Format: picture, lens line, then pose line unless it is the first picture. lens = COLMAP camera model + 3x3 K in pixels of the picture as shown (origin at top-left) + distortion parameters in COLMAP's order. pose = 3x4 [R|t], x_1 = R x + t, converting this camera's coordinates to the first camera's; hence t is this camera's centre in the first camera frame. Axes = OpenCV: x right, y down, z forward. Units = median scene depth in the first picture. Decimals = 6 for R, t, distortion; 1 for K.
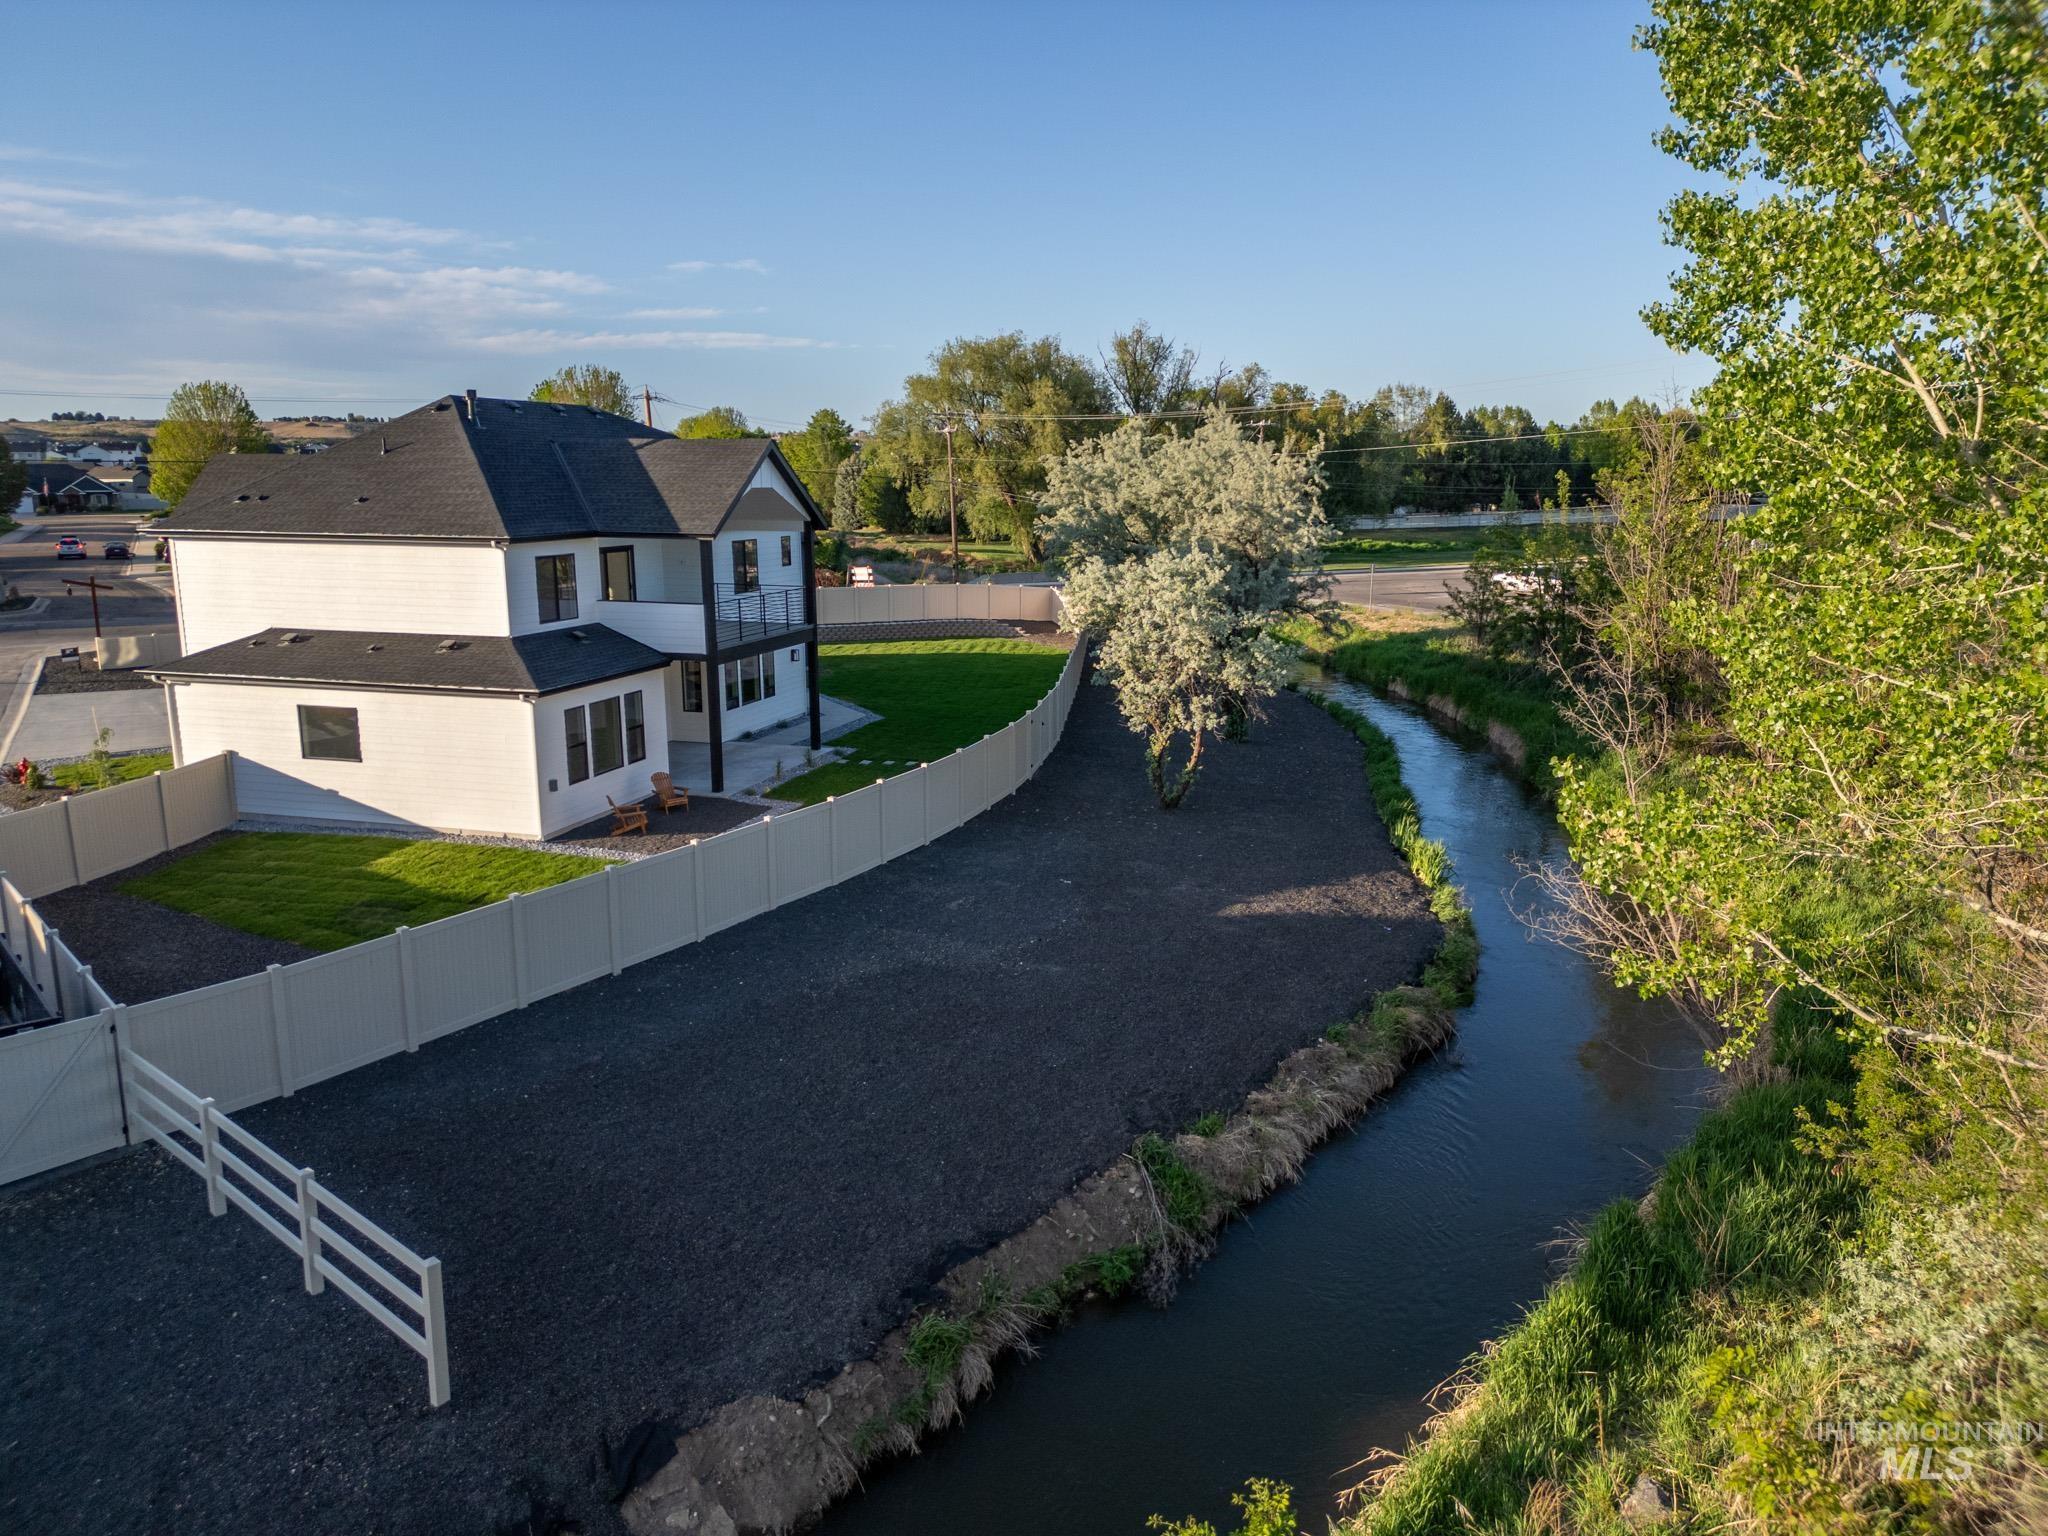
lens RADIAL K [[1421.5, 0, 1007.6], [0, 1421.5, 771.1], [0, 0, 1]] dist [0.079503, -0.060833]
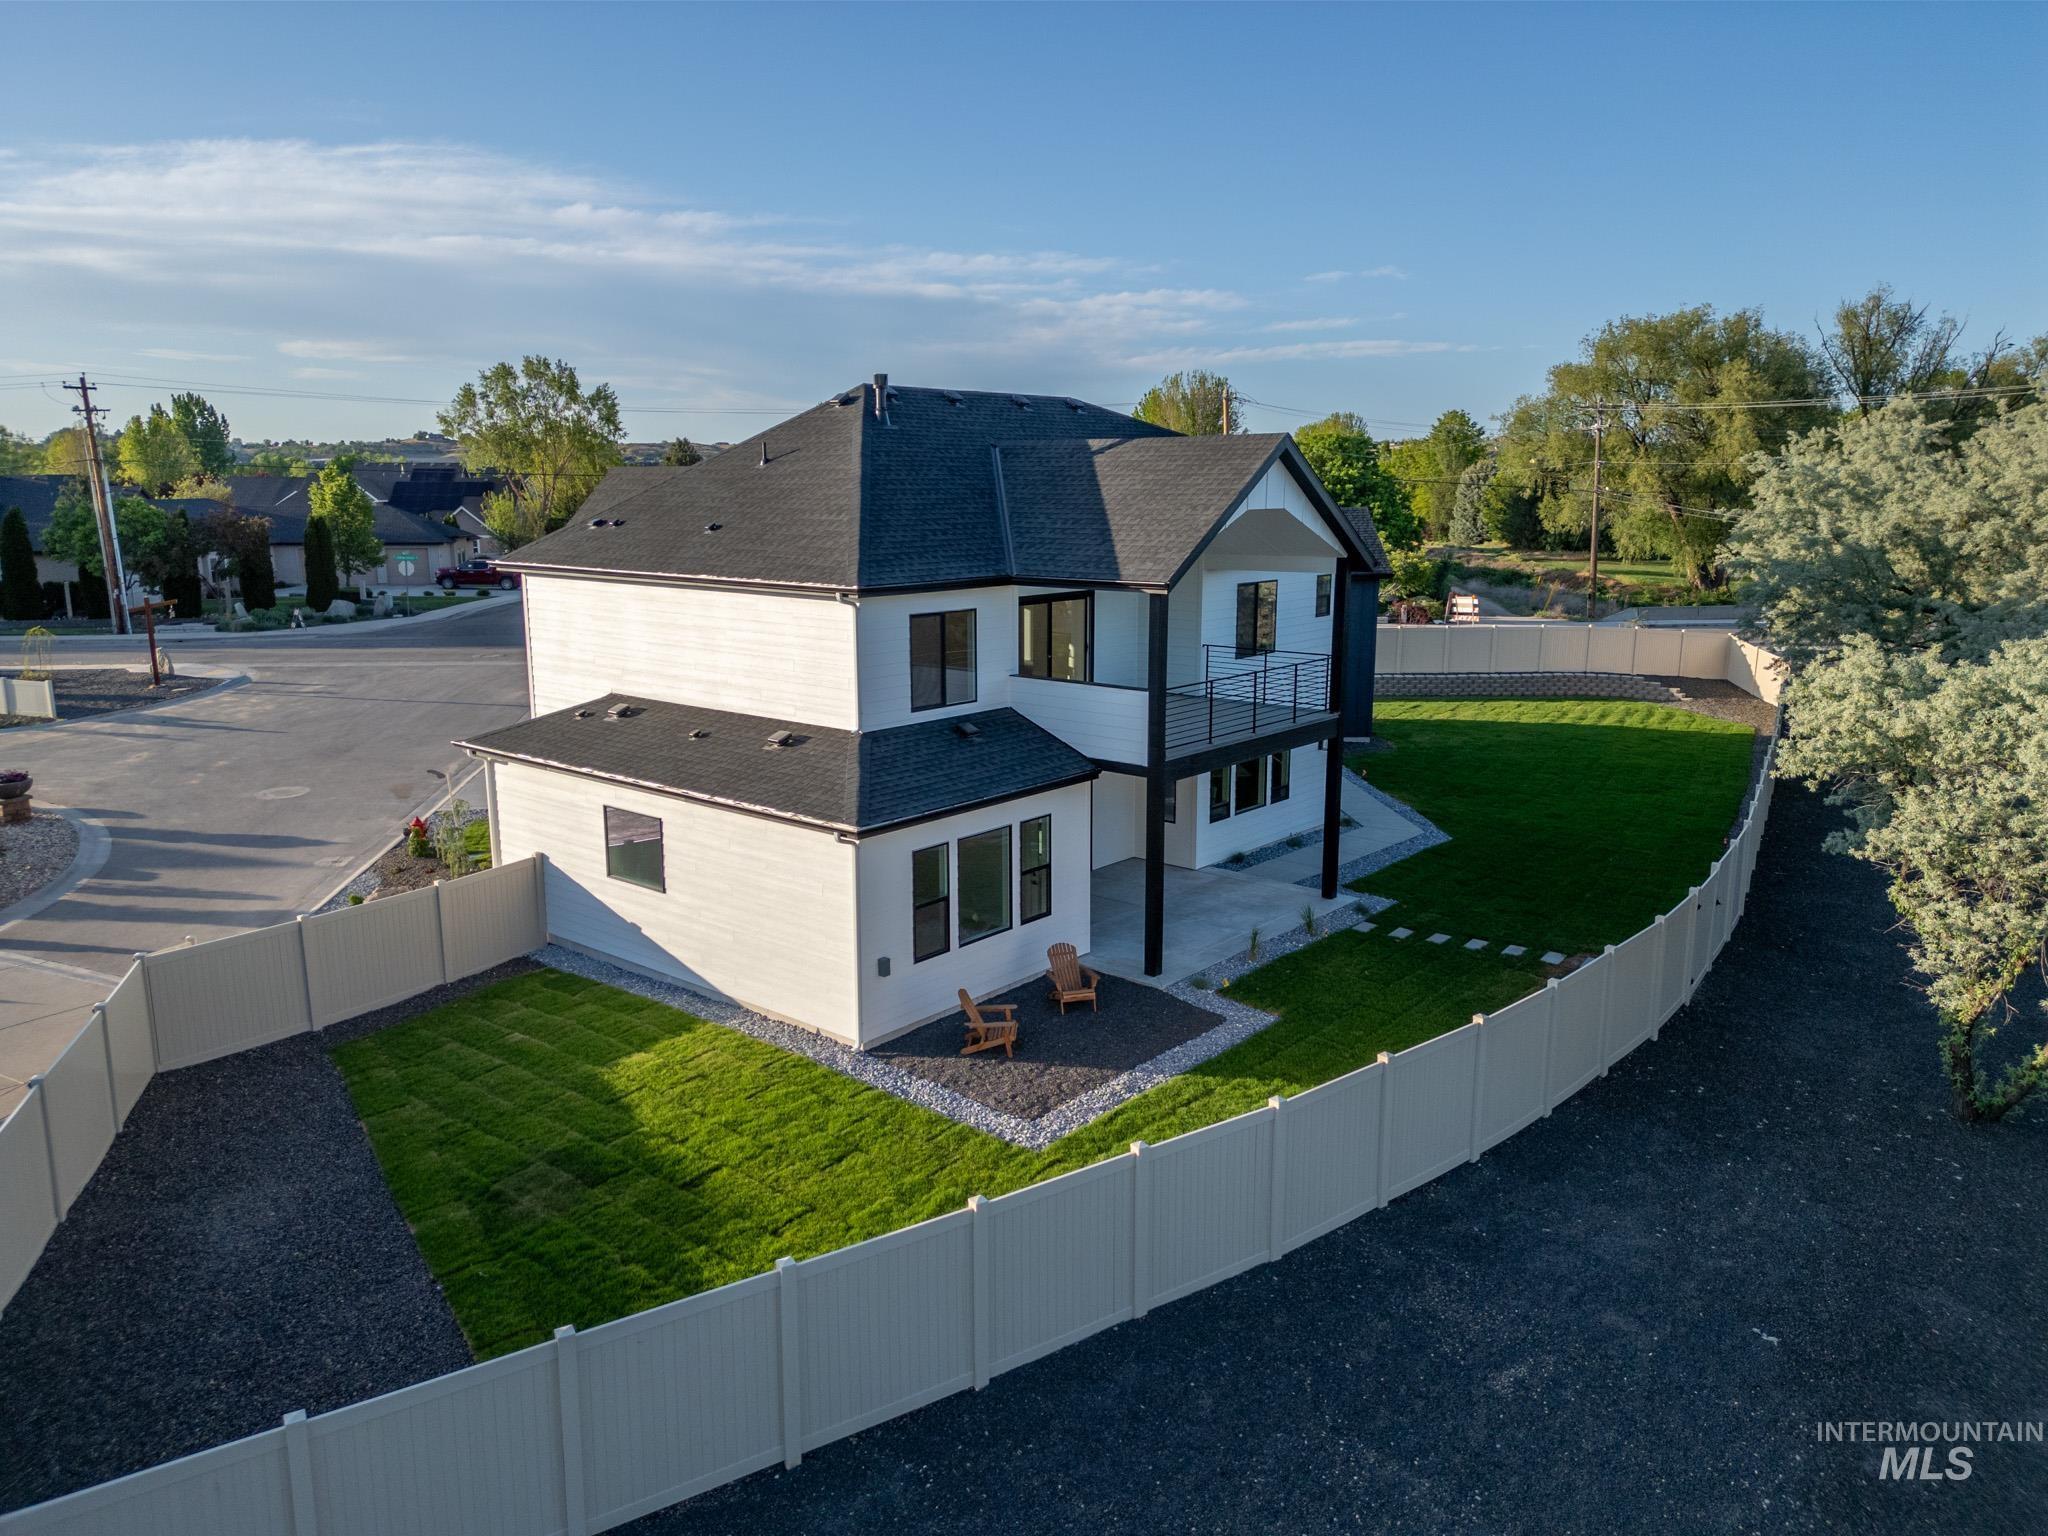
lens RADIAL K [[1421.5, 0, 1007.6], [0, 1421.5, 771.1], [0, 0, 1]] dist [0.079503, -0.060833]
pose [[0.912167, 0.078635, -0.402205, -0.005080], [-0.081229, 0.996639, 0.010634, -0.048048], [0.401689, 0.022970, 0.915488, 0.224206]]
